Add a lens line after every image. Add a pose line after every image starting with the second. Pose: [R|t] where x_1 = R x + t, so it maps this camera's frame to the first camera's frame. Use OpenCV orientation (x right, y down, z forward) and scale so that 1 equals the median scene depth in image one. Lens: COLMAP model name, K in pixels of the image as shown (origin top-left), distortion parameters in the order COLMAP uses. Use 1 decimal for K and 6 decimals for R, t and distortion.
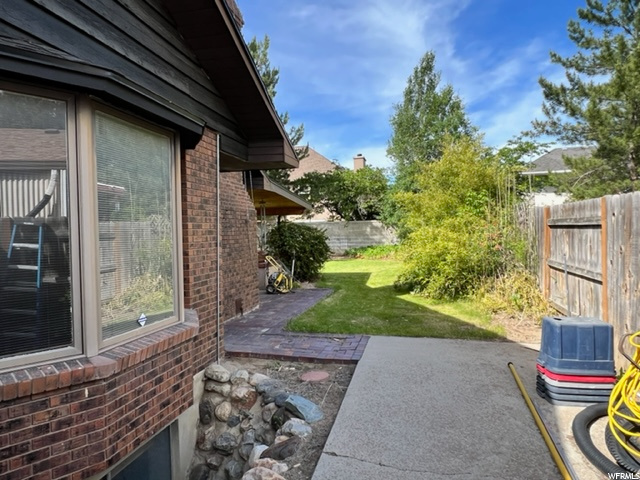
lens RADIAL K [[449.2, 0, 320.0], [0, 449.2, 240.0], [0, 0, 1]] dist [0.000695, 0.000544]
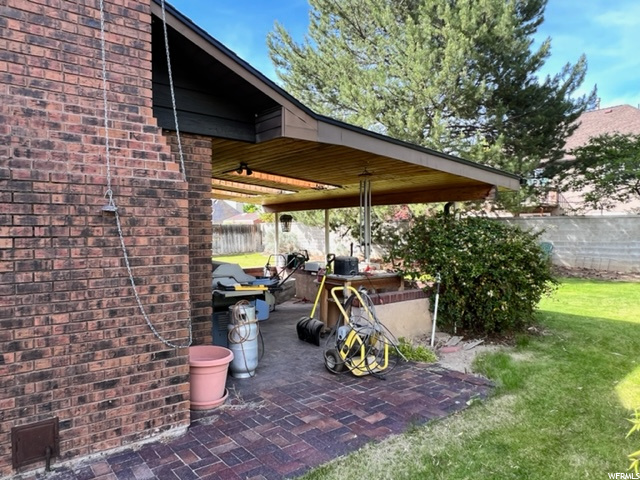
lens RADIAL K [[449.2, 0, 320.0], [0, 449.2, 240.0], [0, 0, 1]] dist [0.000695, 0.000544]
pose [[0.773632, 0.025573, -0.633119, 0.133964], [-0.018279, 0.999670, 0.018043, -0.018466], [0.633371, -0.002386, 0.773844, 0.503661]]
